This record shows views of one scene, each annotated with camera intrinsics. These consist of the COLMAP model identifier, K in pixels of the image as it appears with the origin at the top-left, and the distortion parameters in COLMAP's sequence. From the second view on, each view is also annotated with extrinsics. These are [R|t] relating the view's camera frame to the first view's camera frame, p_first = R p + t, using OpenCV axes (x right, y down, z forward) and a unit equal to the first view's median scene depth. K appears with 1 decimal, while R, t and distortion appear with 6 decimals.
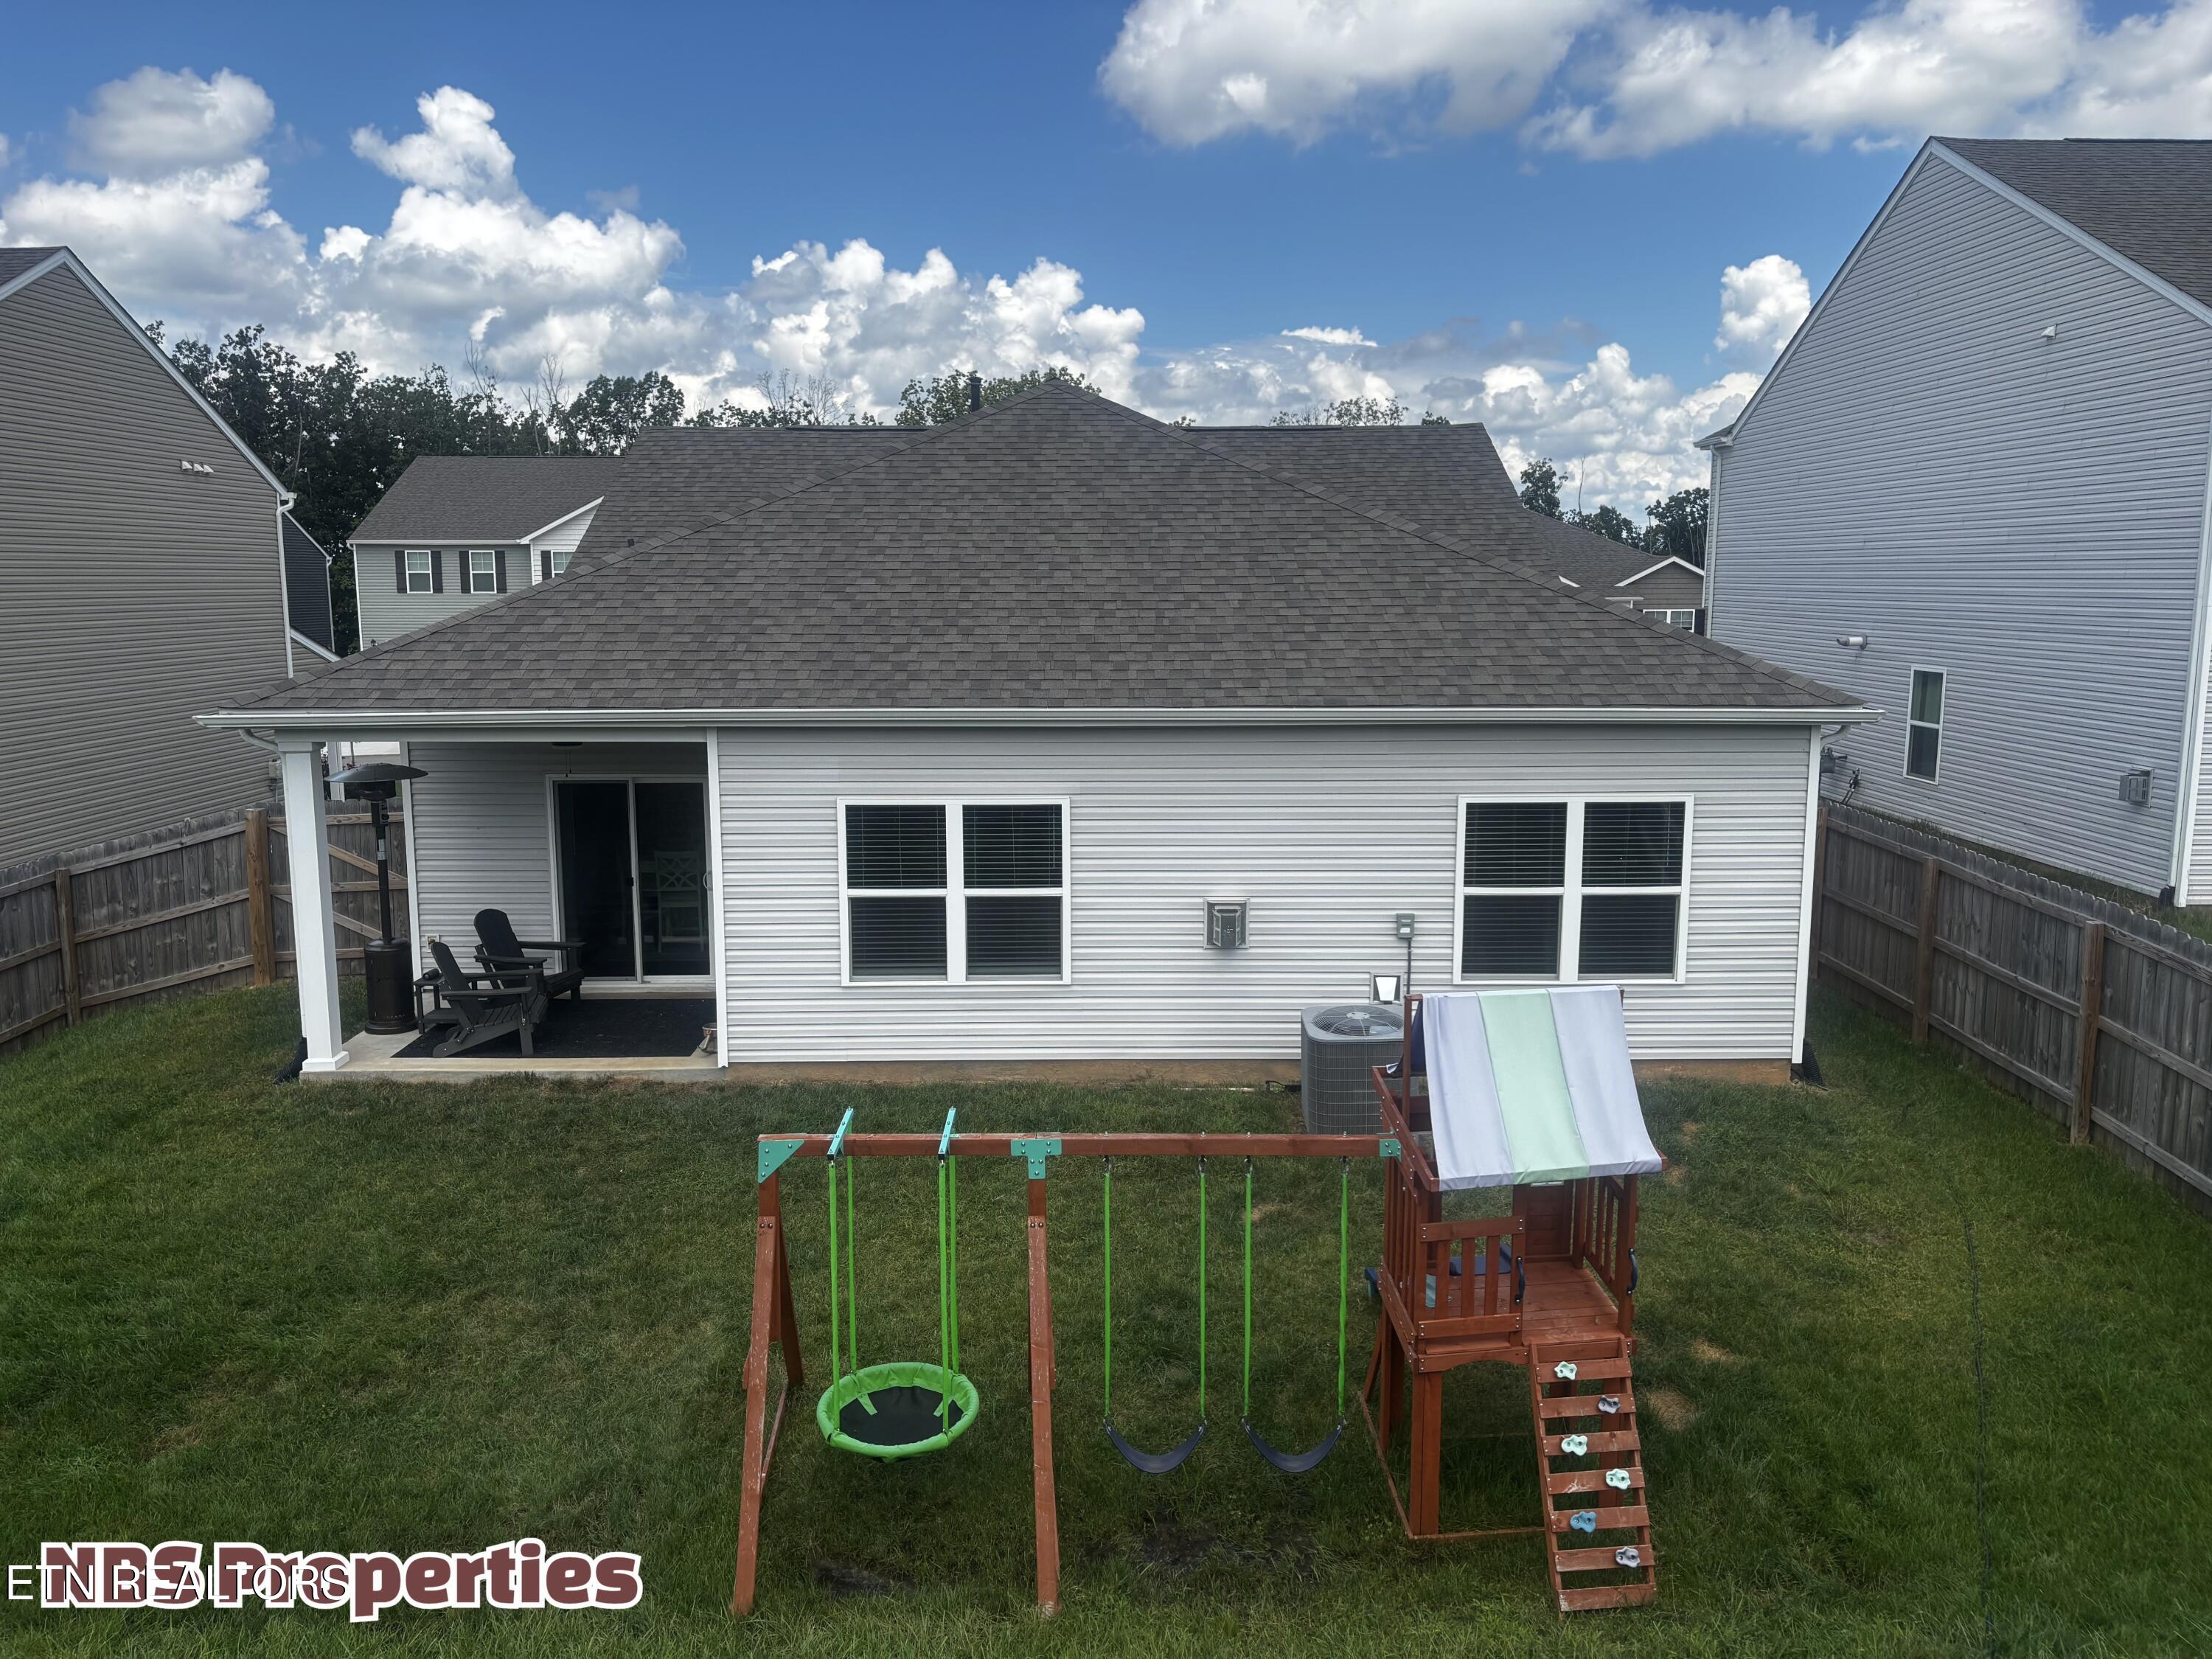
lens RADIAL K [[1690.2, 0, 1108.2], [0, 1690.2, 829.7], [0, 0, 1]] dist [0.046367, -0.037664]
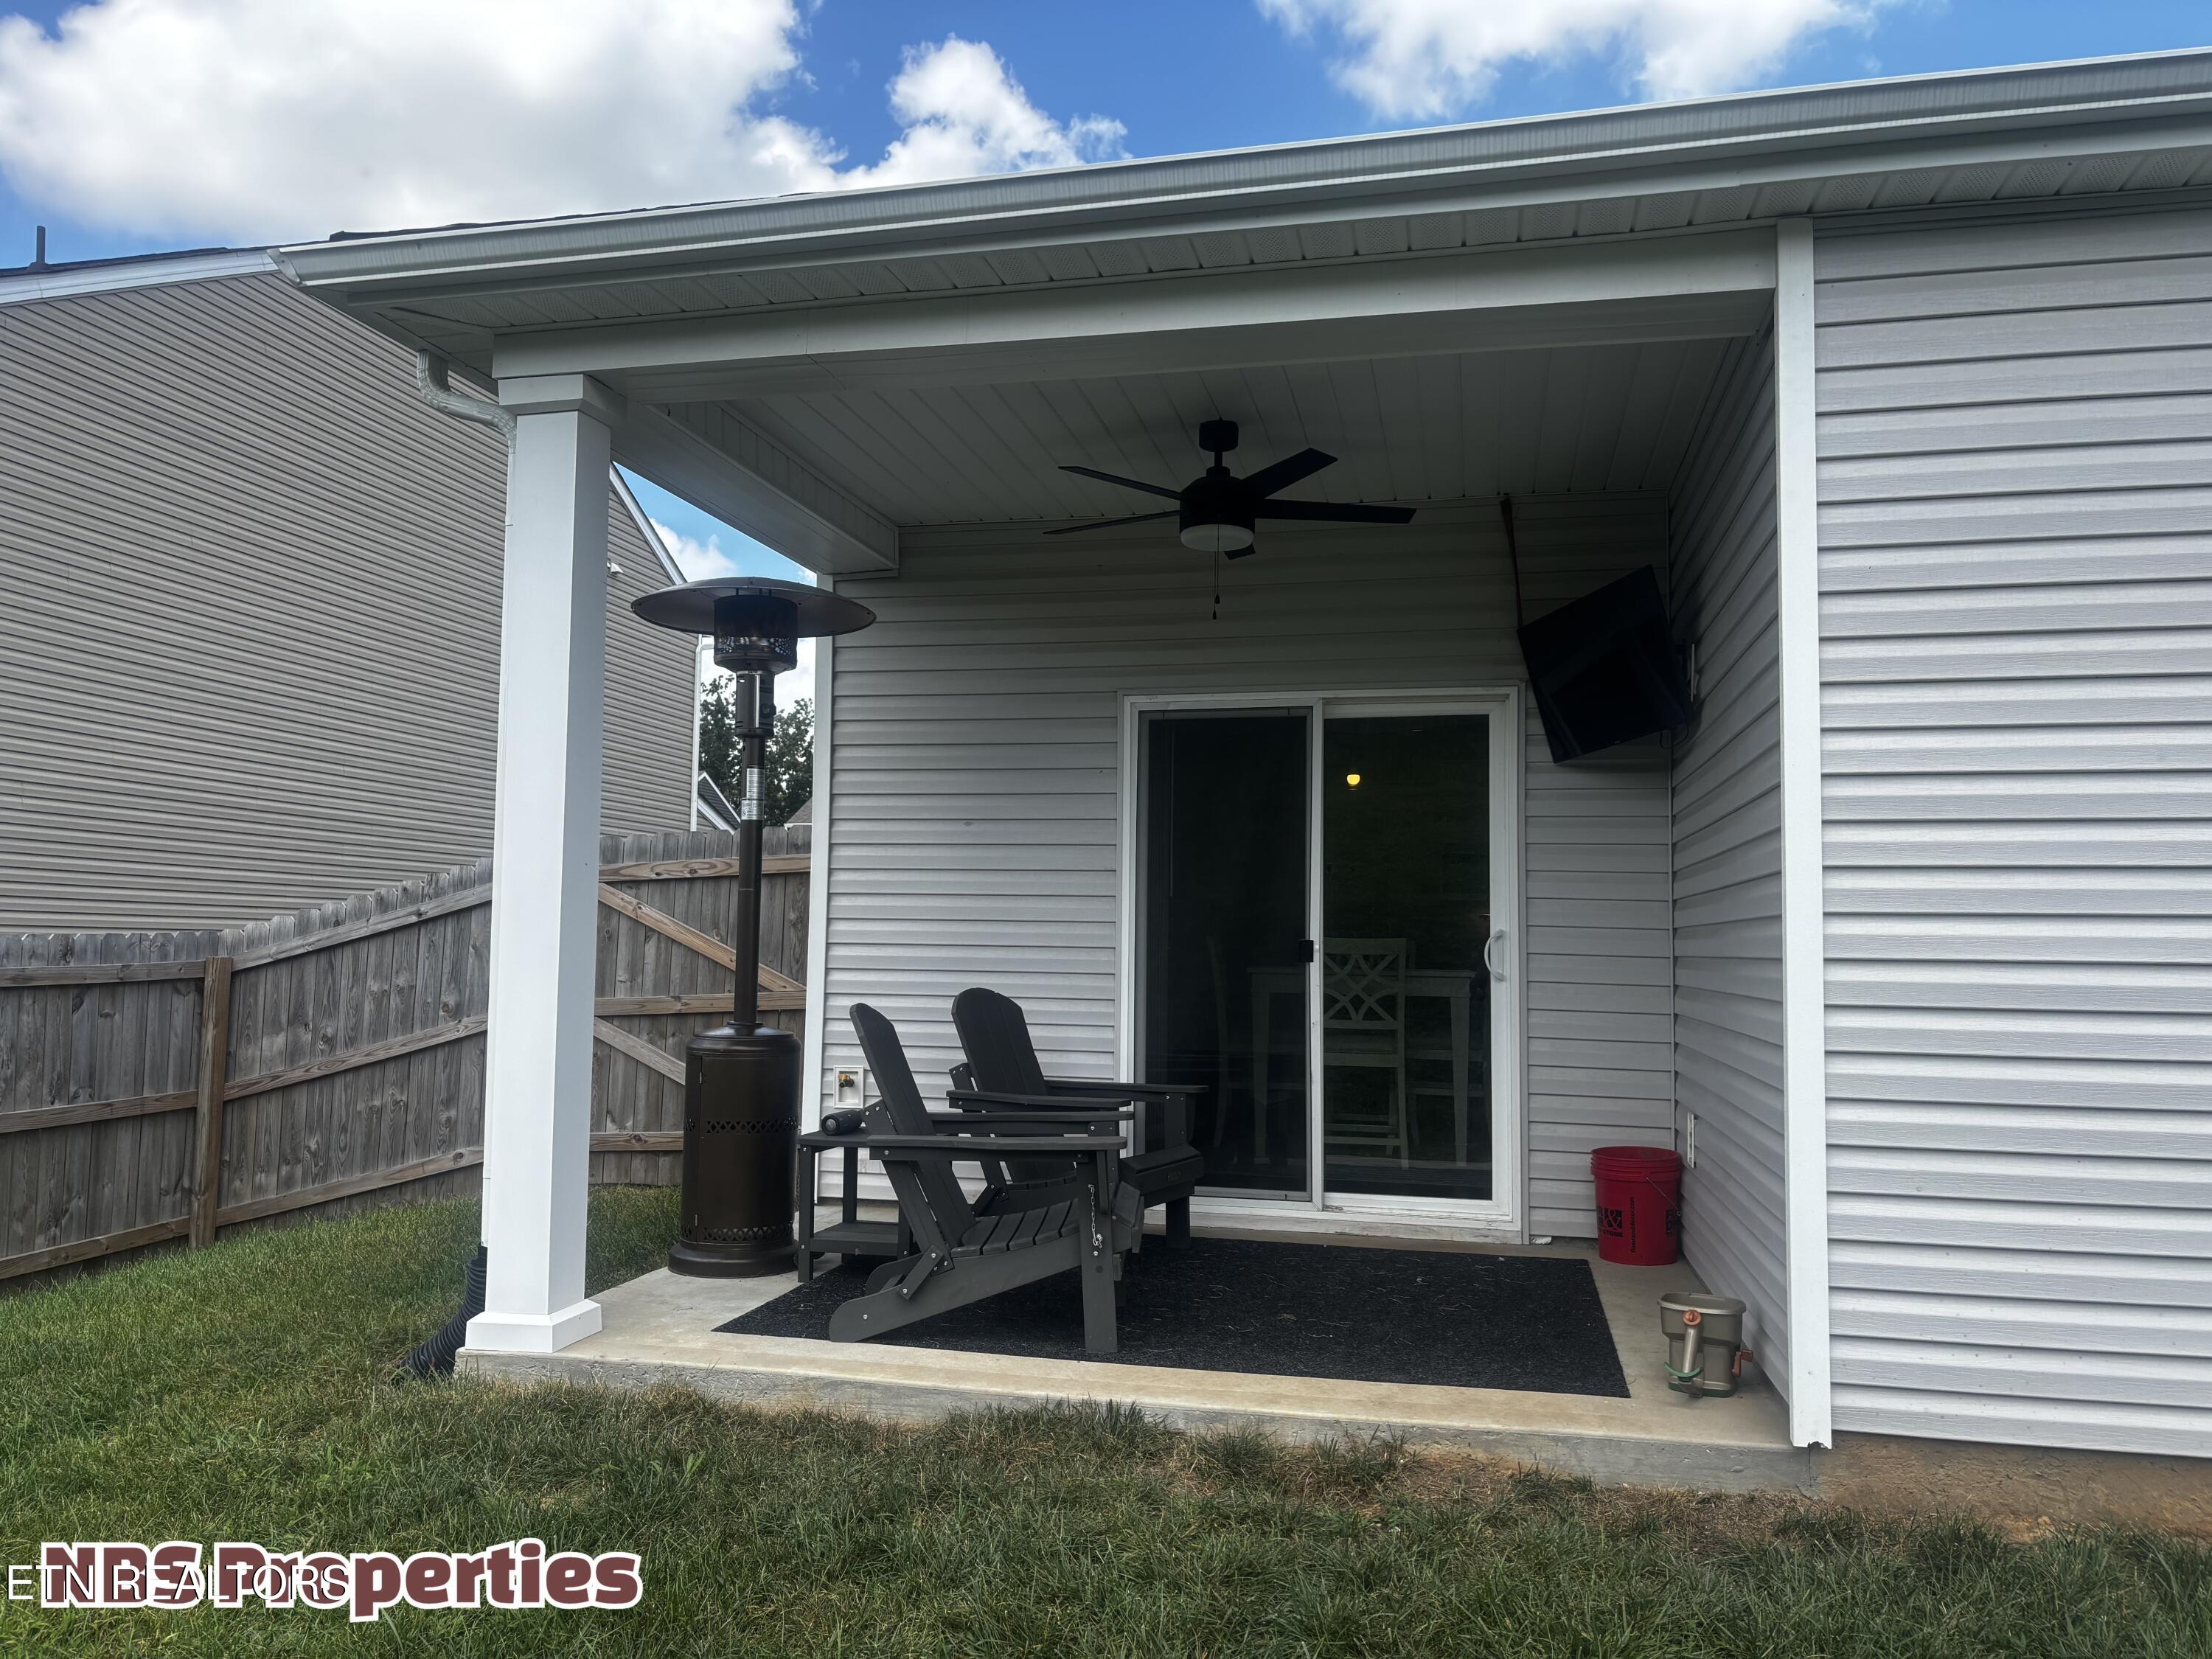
lens RADIAL K [[1690.2, 0, 1101.1], [0, 1690.2, 826.6], [0, 0, 1]] dist [0.046367, -0.037664]
pose [[0.972933, 0.000113, -0.231086, -0.254336], [-0.050816, 0.975627, -0.213470, 0.099082], [0.225429, 0.219435, 0.949226, 0.639689]]
